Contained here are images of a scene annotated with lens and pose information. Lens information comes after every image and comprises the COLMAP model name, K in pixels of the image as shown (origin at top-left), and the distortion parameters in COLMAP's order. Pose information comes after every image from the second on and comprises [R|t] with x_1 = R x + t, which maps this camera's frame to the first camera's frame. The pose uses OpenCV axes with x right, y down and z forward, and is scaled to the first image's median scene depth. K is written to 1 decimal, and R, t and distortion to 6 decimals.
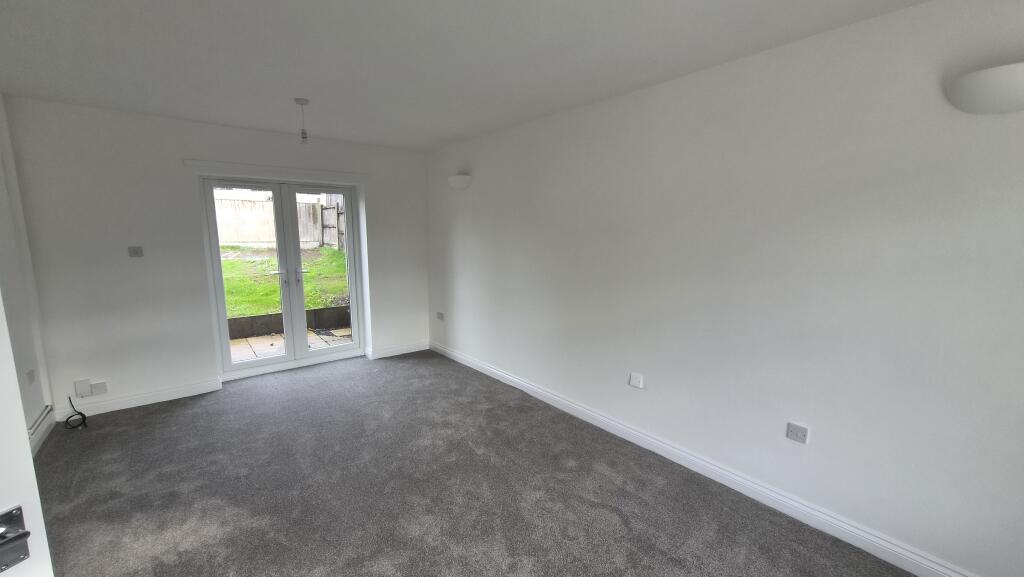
lens RADIAL K [[405.8, 0, 513.1], [0, 405.8, 290.9], [0, 0, 1]] dist [0.000892, -0.000040]
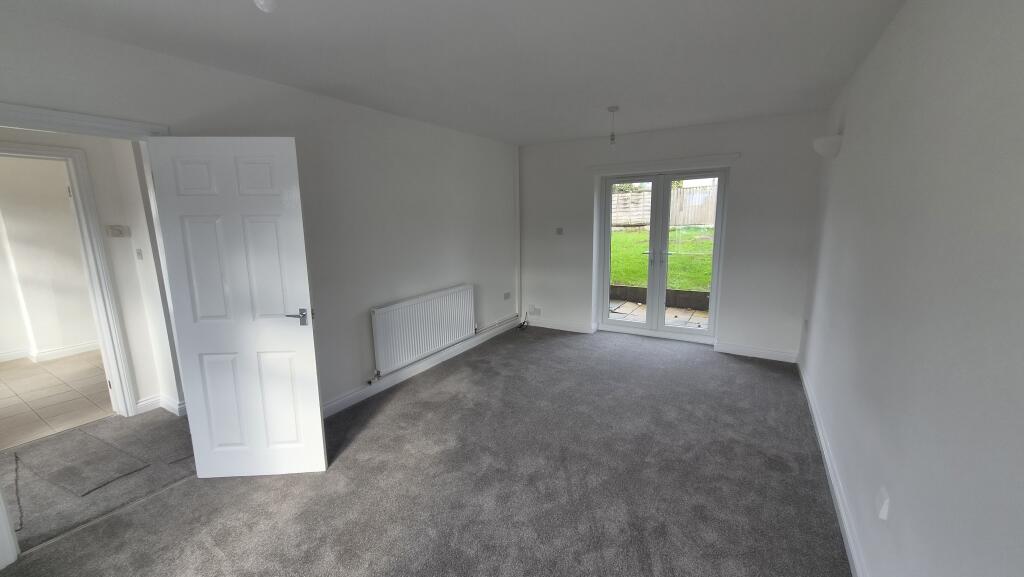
lens RADIAL K [[405.8, 0, 511.7], [0, 405.8, 289.5], [0, 0, 1]] dist [0.000892, -0.000040]
pose [[0.331001, 0.157105, -0.930460, 0.437661], [-0.120610, 0.984999, 0.123408, -0.040712], [0.935891, 0.071374, 0.344985, 0.263101]]
